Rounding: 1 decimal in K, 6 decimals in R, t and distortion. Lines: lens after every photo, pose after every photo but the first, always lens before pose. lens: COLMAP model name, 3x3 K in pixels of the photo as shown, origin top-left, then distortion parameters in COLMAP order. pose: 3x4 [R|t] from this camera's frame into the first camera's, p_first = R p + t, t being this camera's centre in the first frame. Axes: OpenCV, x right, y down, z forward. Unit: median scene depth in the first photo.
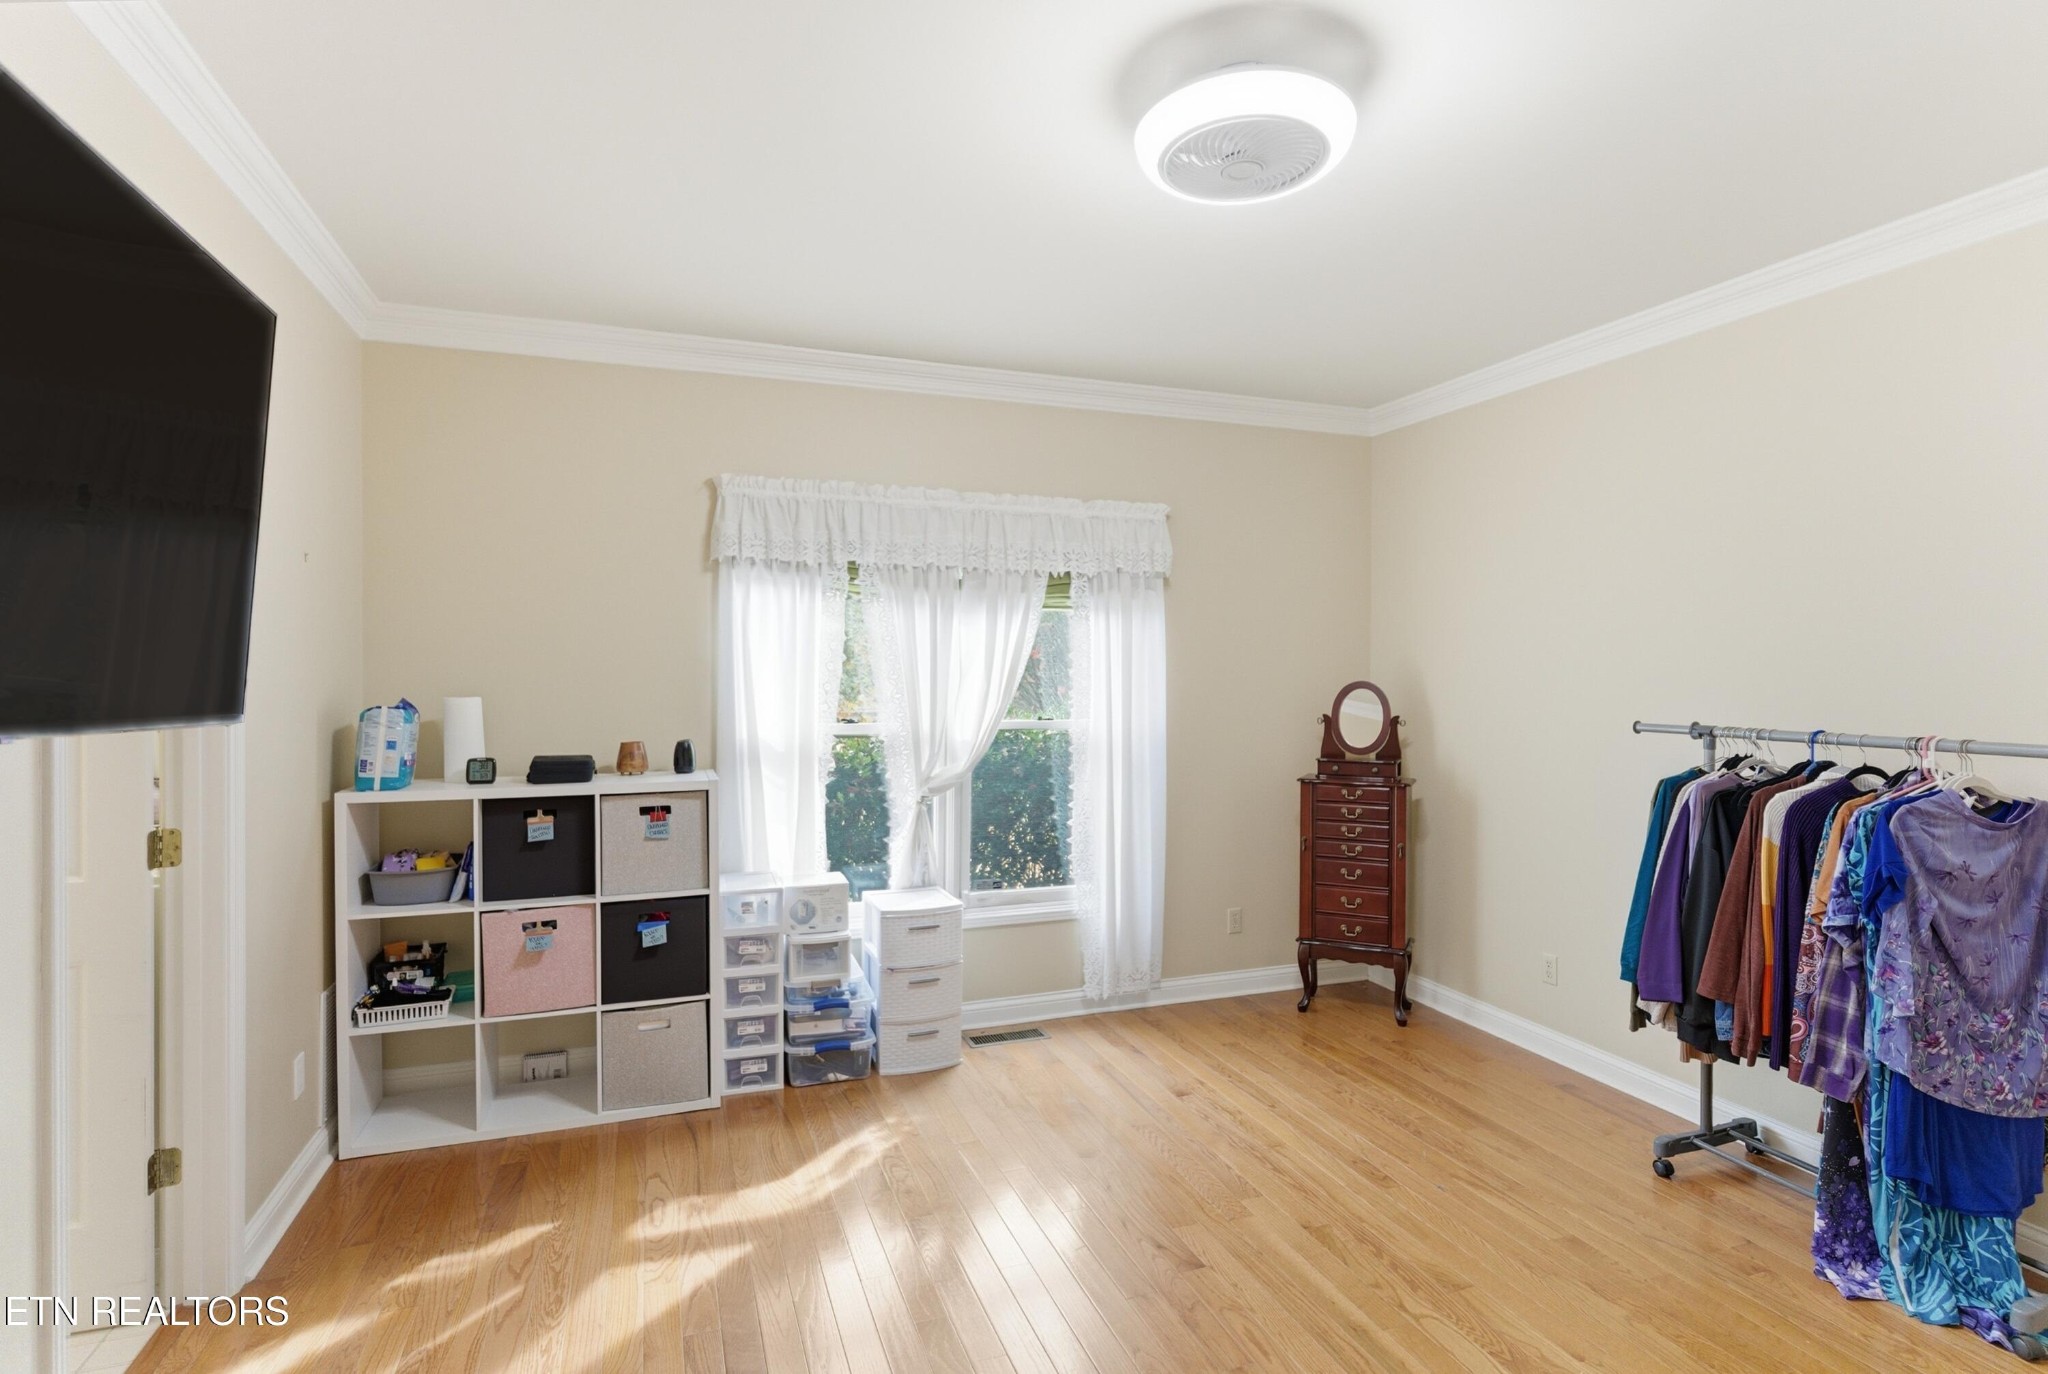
lens RADIAL K [[997.5, 0, 1024.0], [0, 997.5, 668.6], [0, 0, 1]] dist [-0.001175, 0.000851]
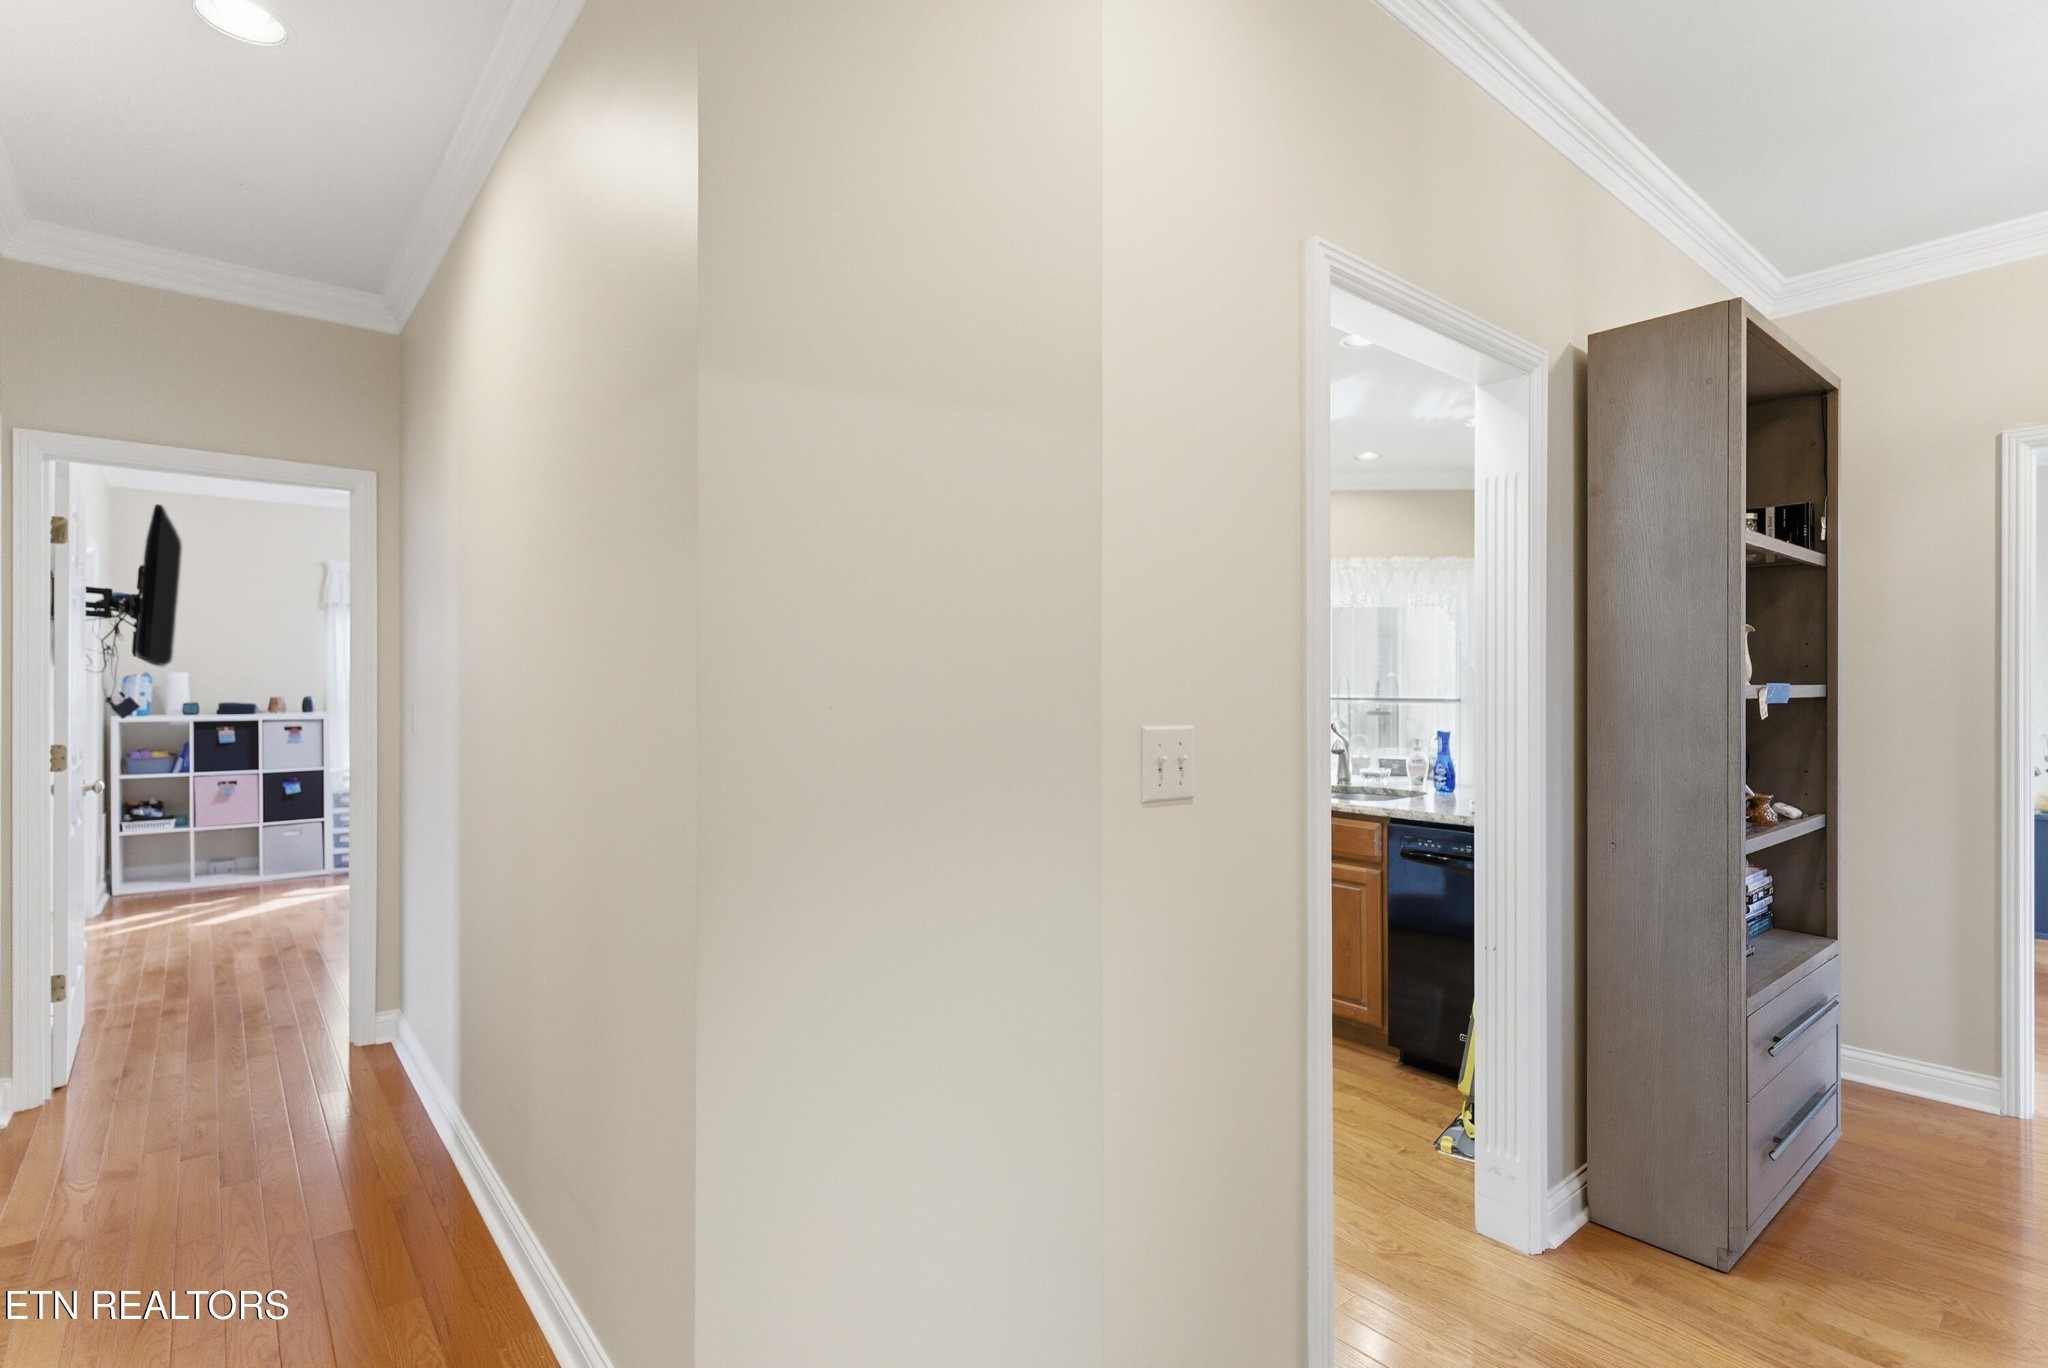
lens RADIAL K [[997.5, 0, 1028.7], [0, 997.5, 677.1], [0, 0, 1]] dist [-0.001175, 0.000851]
pose [[0.939927, -0.001653, 0.341373, 0.352140], [0.008159, 0.999811, -0.017623, 0.087994], [-0.341279, 0.019349, 0.939763, -1.451146]]
